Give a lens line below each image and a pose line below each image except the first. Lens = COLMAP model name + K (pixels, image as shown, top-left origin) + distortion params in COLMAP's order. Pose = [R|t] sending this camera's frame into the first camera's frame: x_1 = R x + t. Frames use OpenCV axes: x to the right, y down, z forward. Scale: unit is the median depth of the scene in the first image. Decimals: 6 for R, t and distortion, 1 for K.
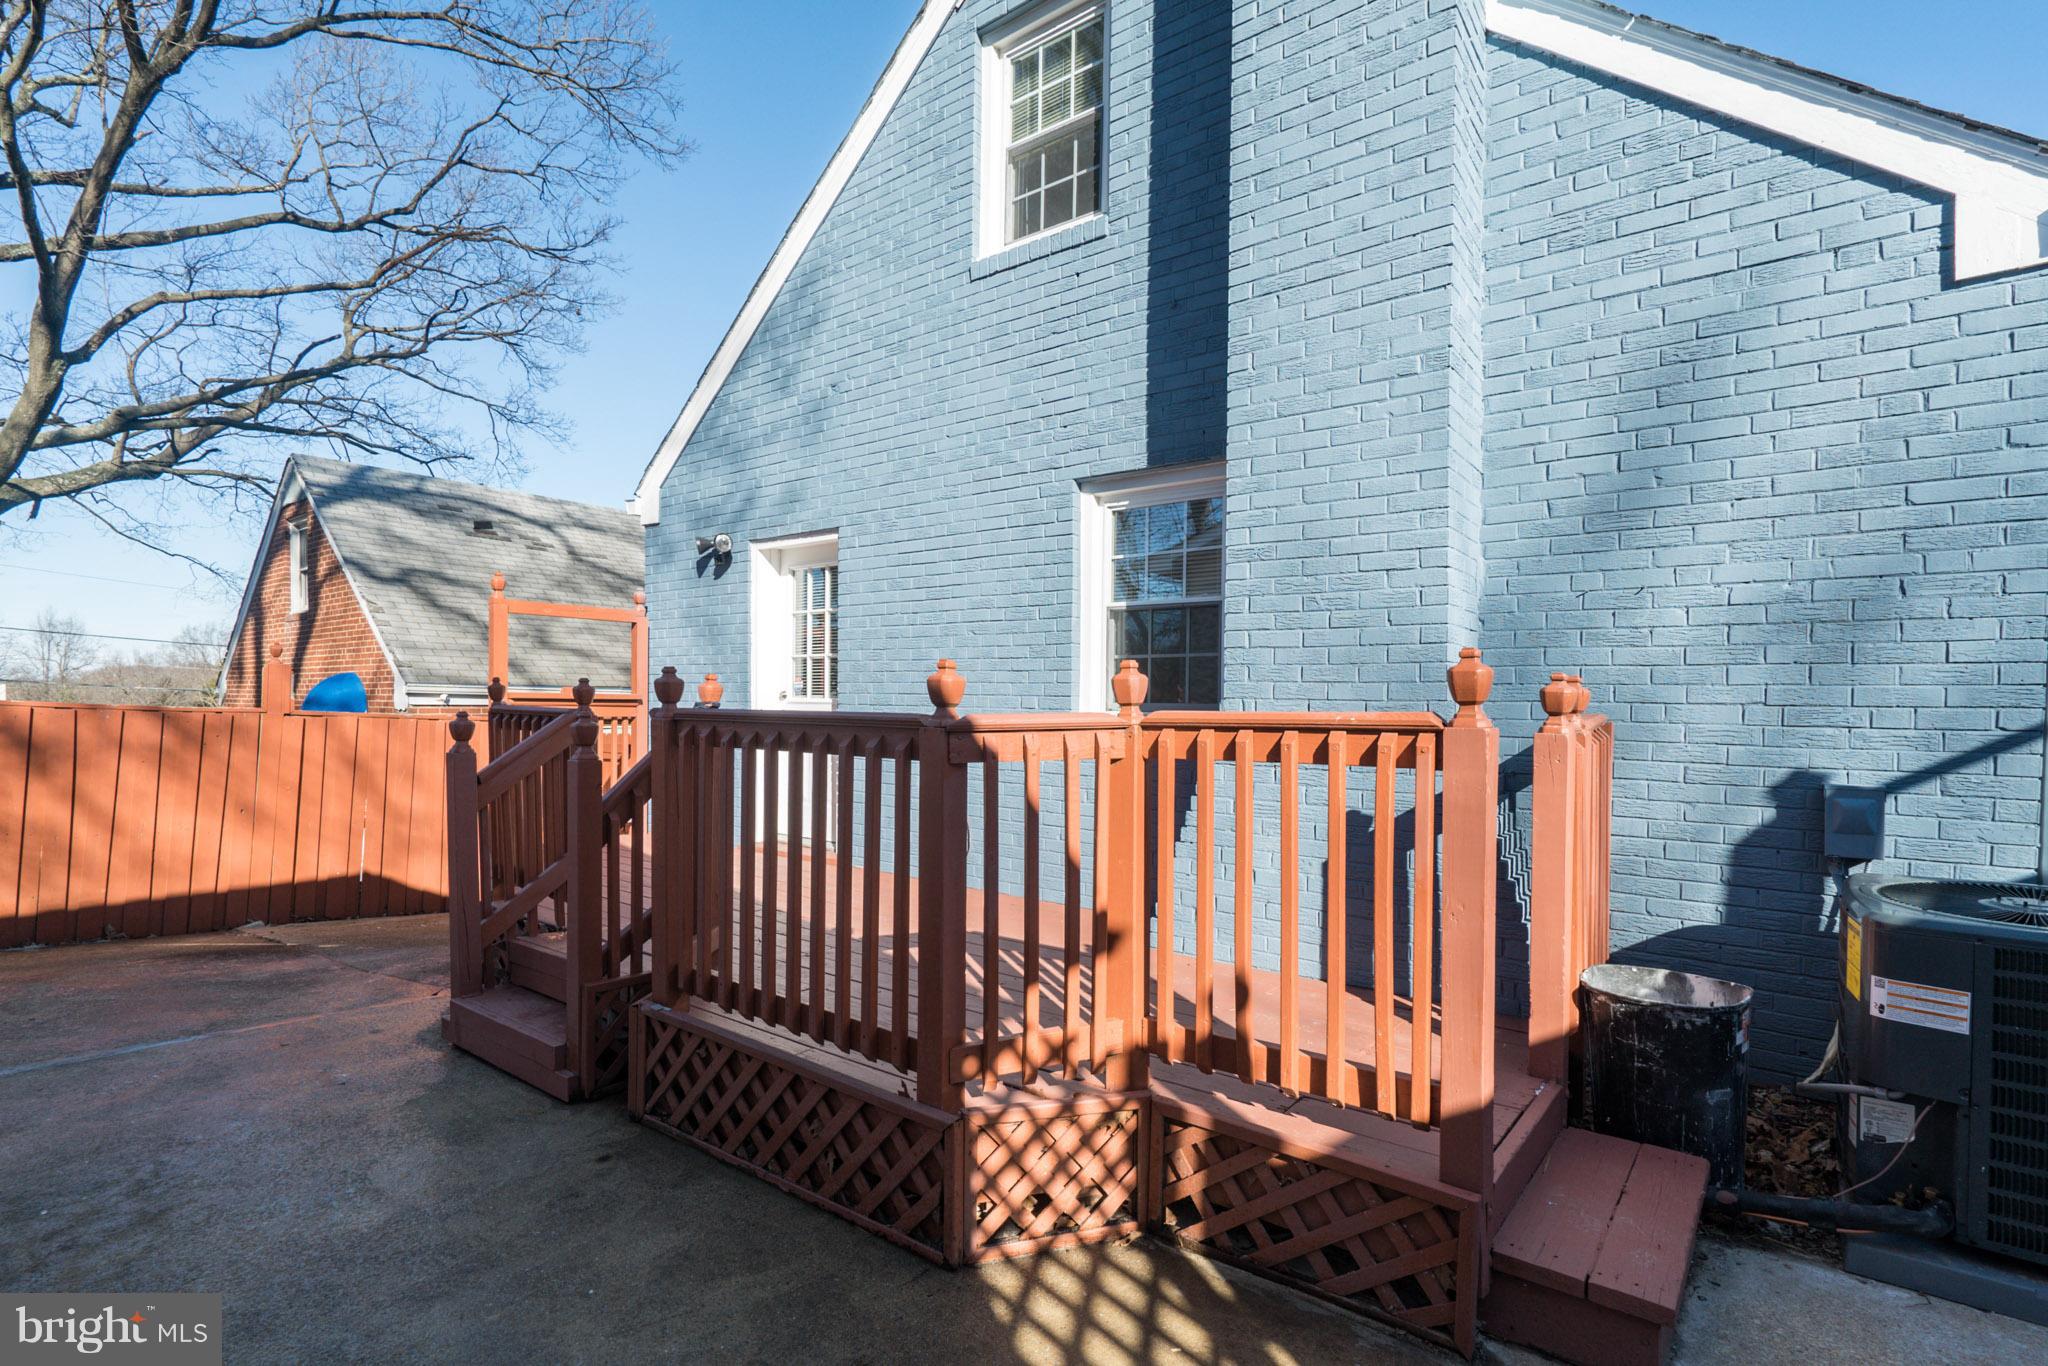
lens RADIAL K [[950.4, 0, 1024.0], [0, 950.4, 683.0], [0, 0, 1]] dist [0.000069, 0.000107]
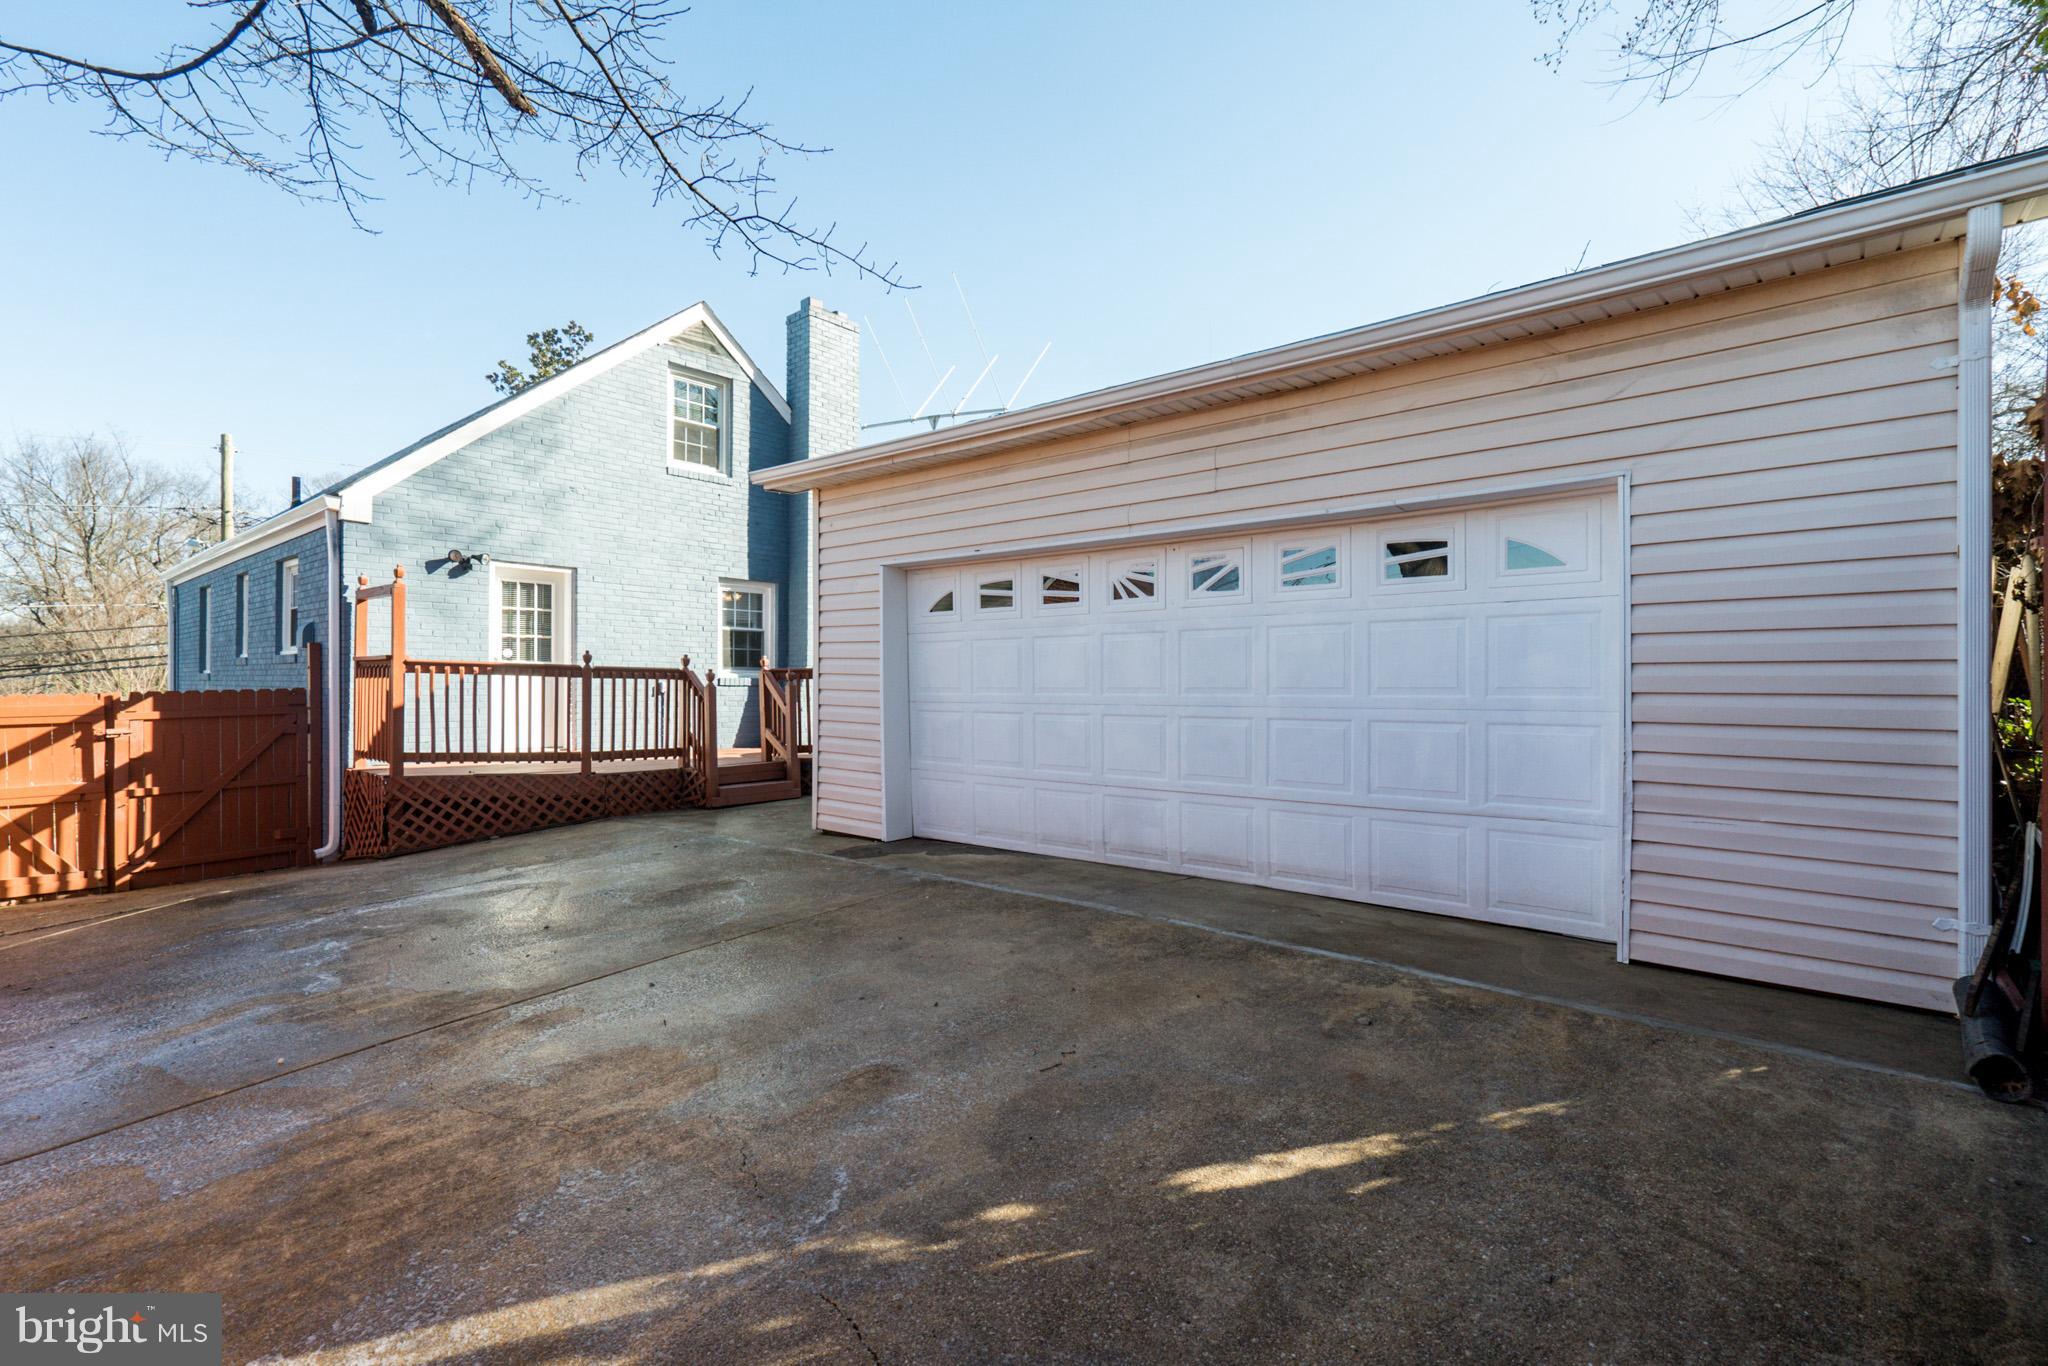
lens RADIAL K [[950.4, 0, 1024.0], [0, 950.4, 683.0], [0, 0, 1]] dist [0.000069, 0.000107]
pose [[0.073493, 0.014266, 0.997194, -2.247776], [-0.007523, 0.999877, -0.013750, 0.087706], [-0.997267, -0.006491, 0.073591, 0.010986]]
